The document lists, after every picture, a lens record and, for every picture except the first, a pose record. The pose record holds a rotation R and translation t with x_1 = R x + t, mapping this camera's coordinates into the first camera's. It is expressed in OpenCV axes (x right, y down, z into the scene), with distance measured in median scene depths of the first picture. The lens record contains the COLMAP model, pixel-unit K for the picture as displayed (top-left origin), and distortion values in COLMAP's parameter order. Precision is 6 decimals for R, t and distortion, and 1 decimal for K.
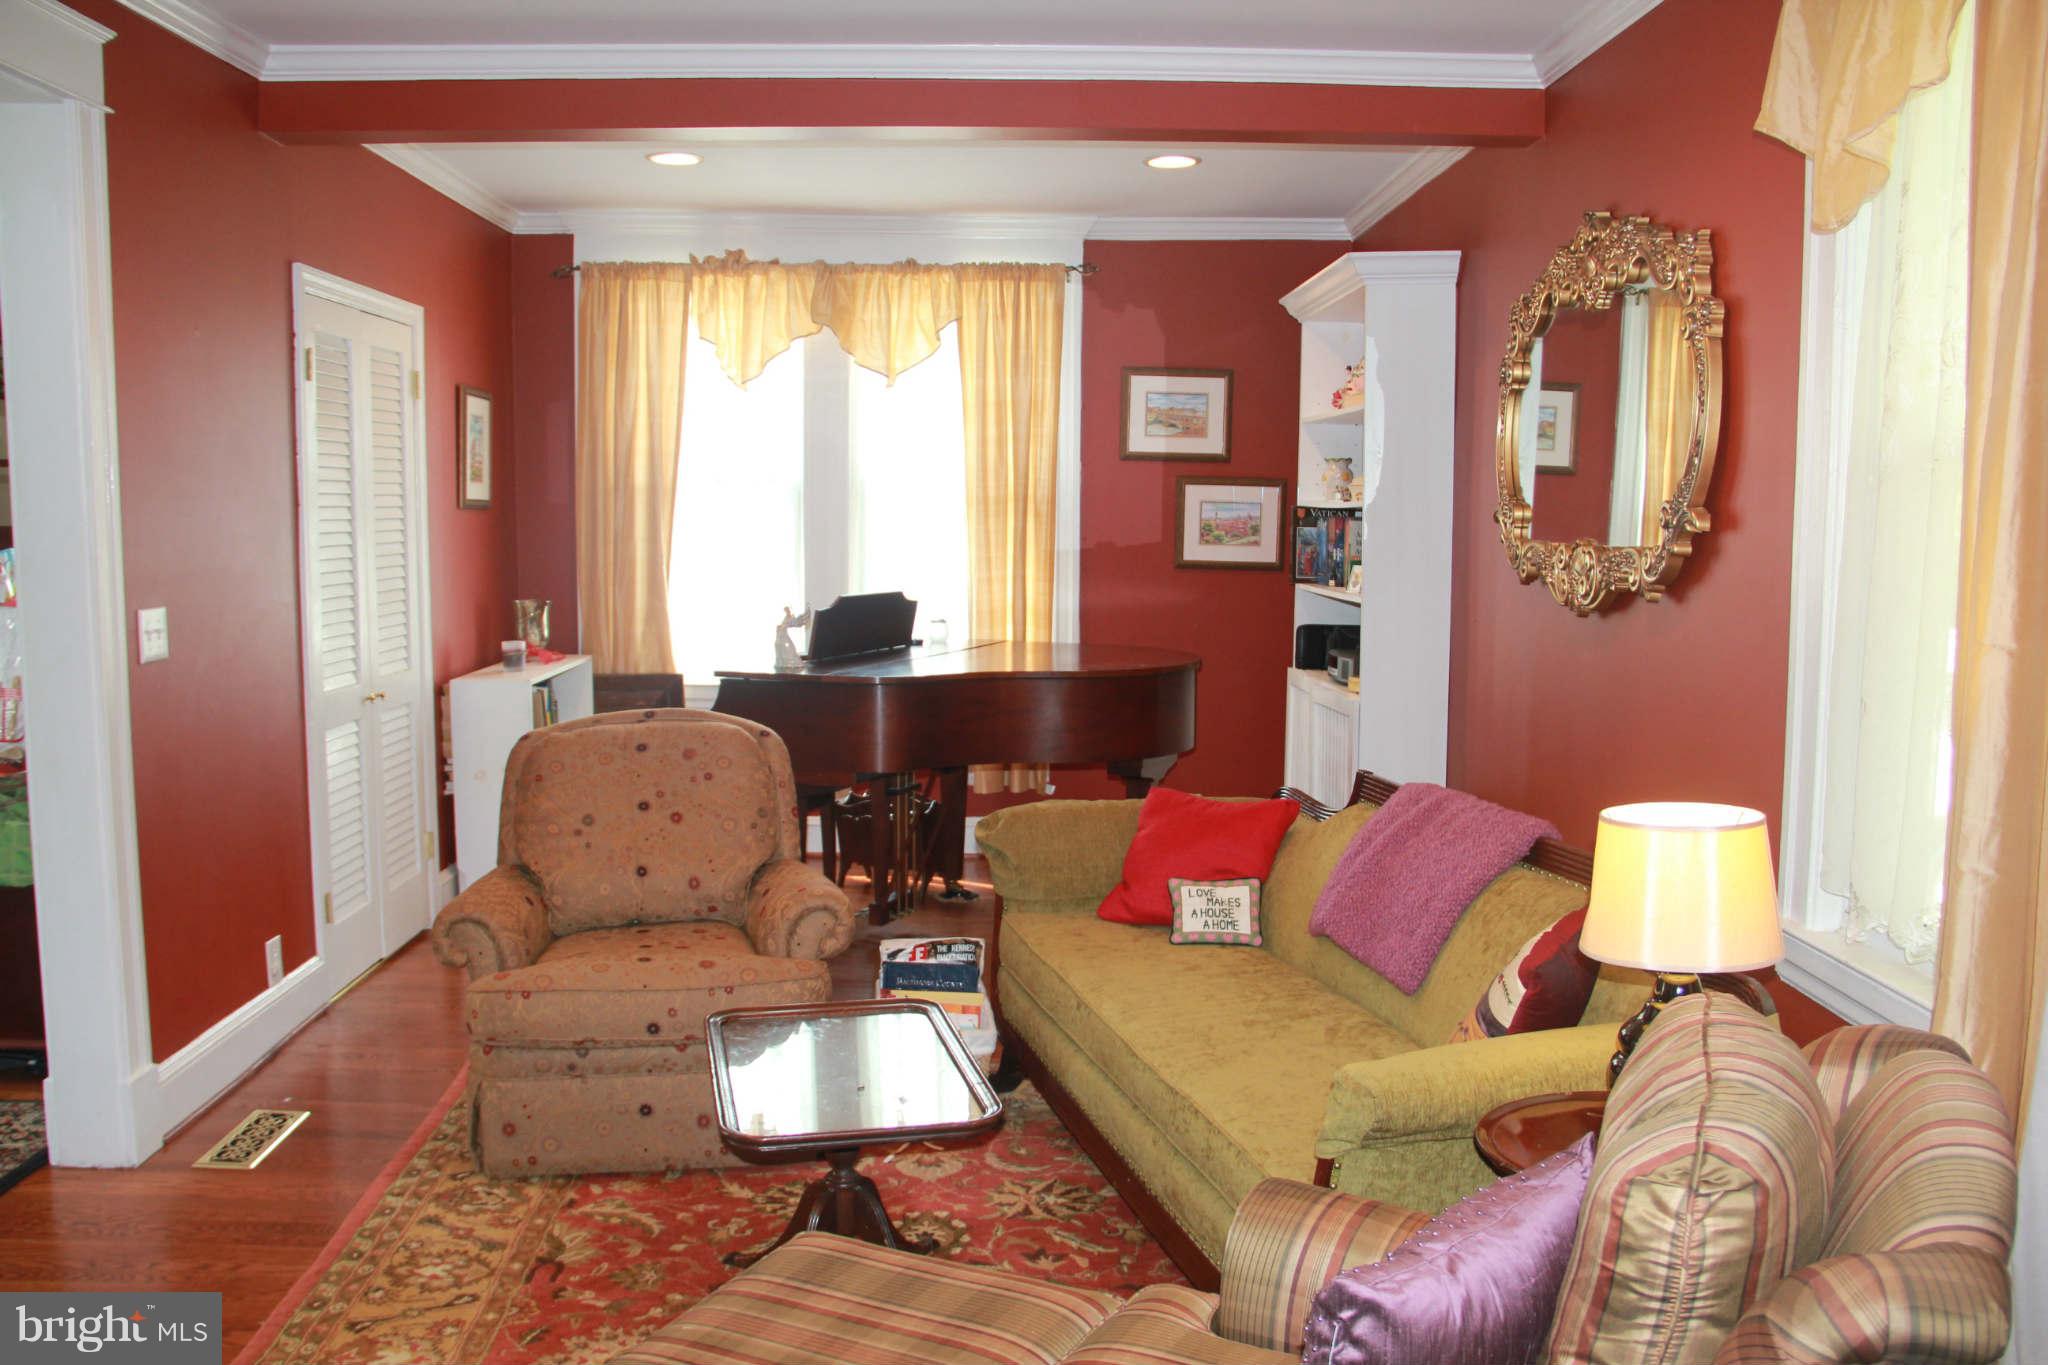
lens RADIAL K [[1725.0, 0, 1024.0], [0, 1725.0, 682.5], [0, 0, 1]] dist [-0.173728, 0.151269]
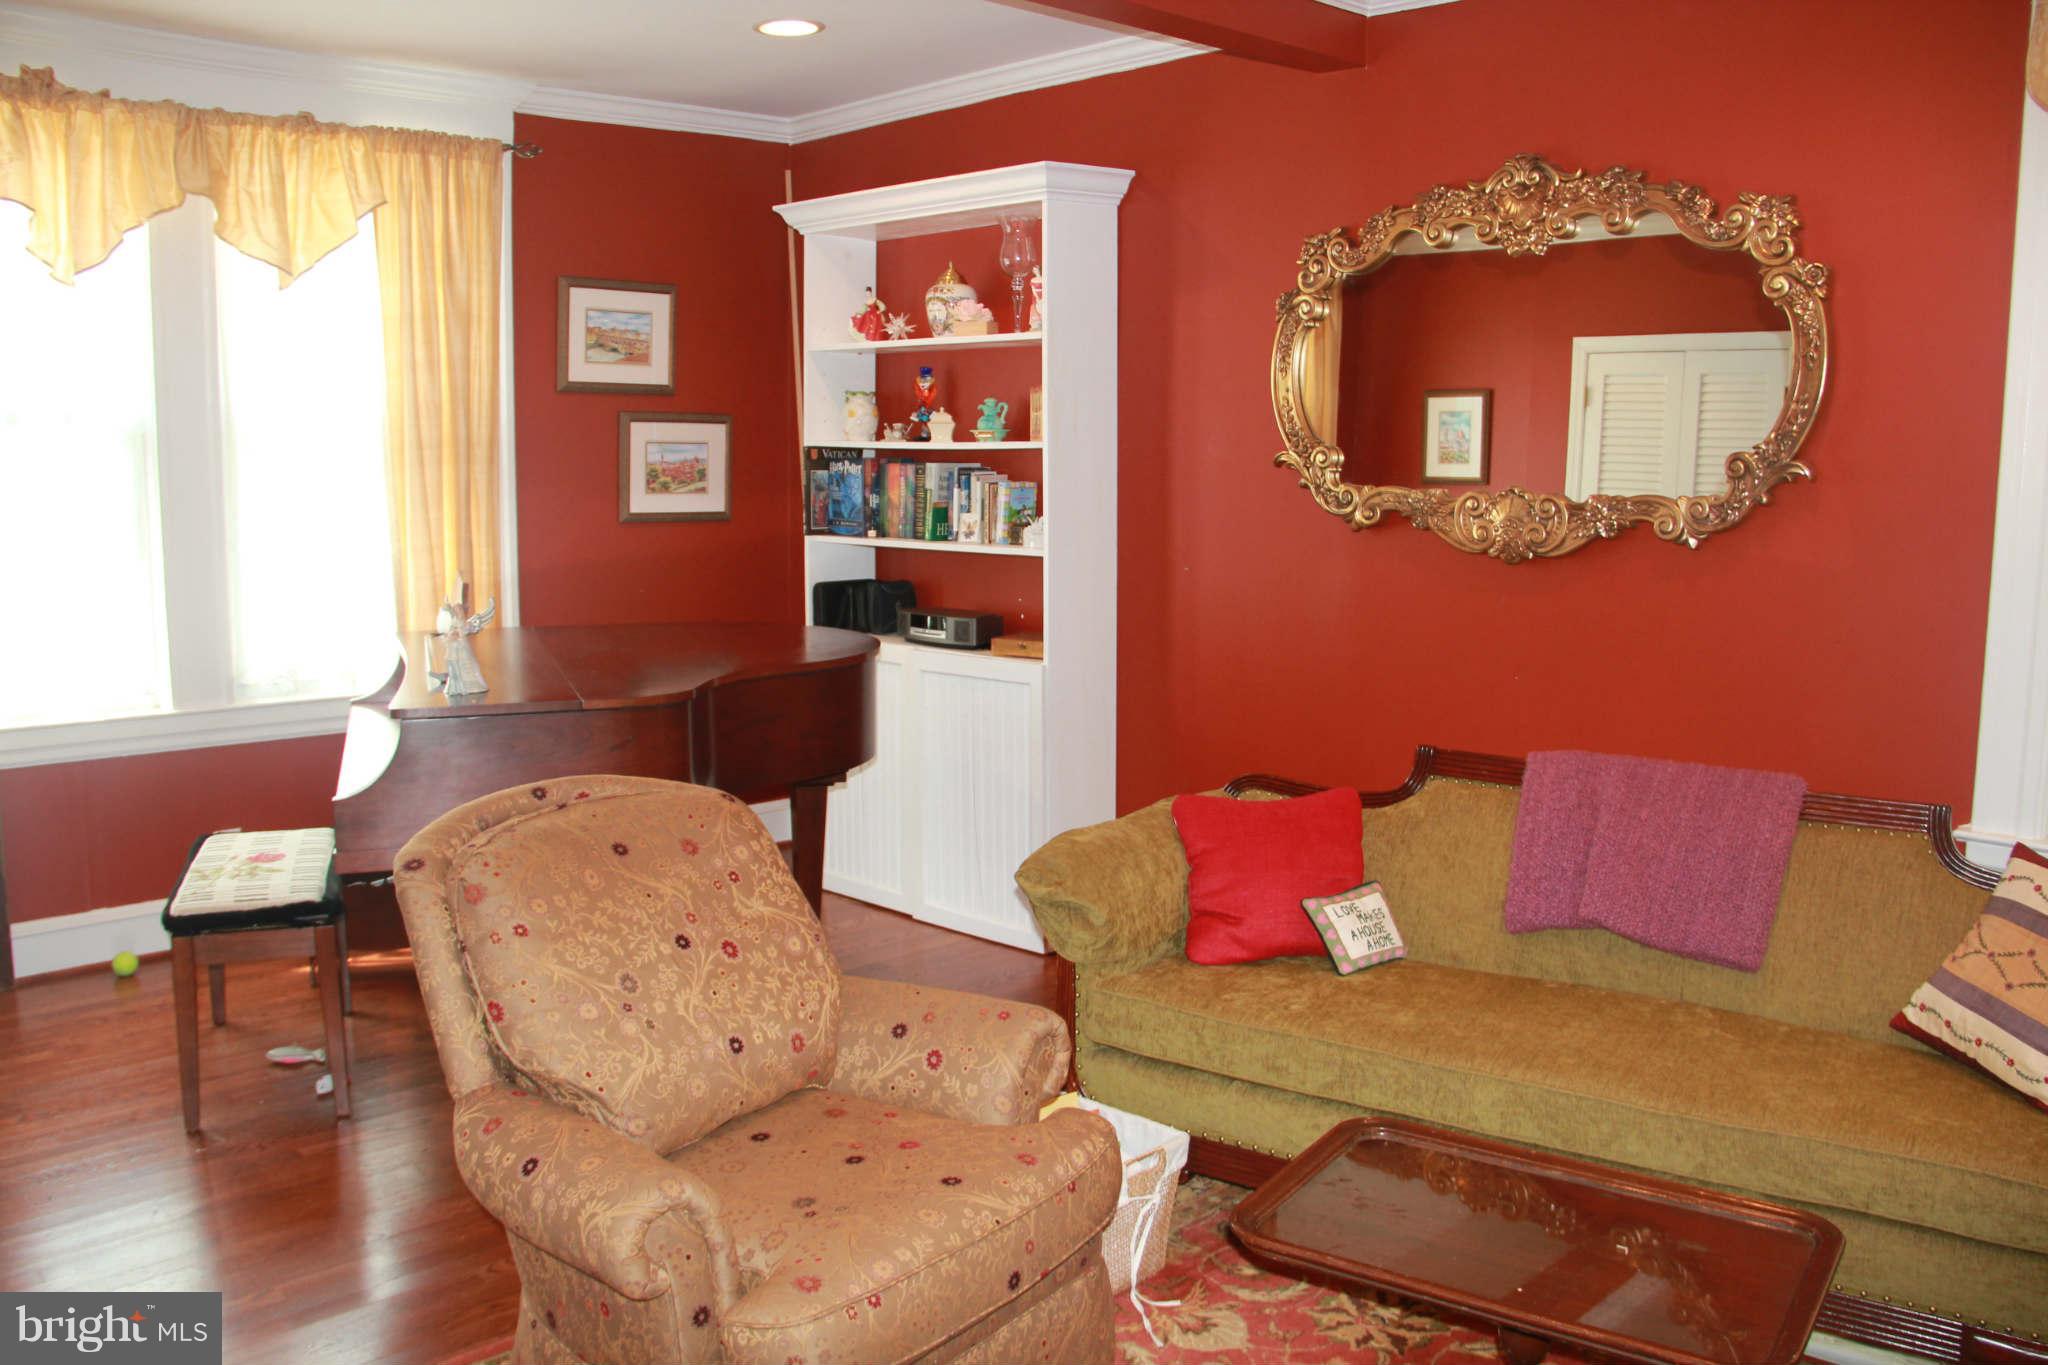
lens RADIAL K [[1725.0, 0, 1024.0], [0, 1725.0, 682.5], [0, 0, 1]] dist [-0.173728, 0.151269]
pose [[0.750523, -0.093548, 0.654190, -0.321825], [0.066174, 0.995593, 0.066449, -0.033047], [-0.657523, -0.006581, 0.753406, 0.263923]]
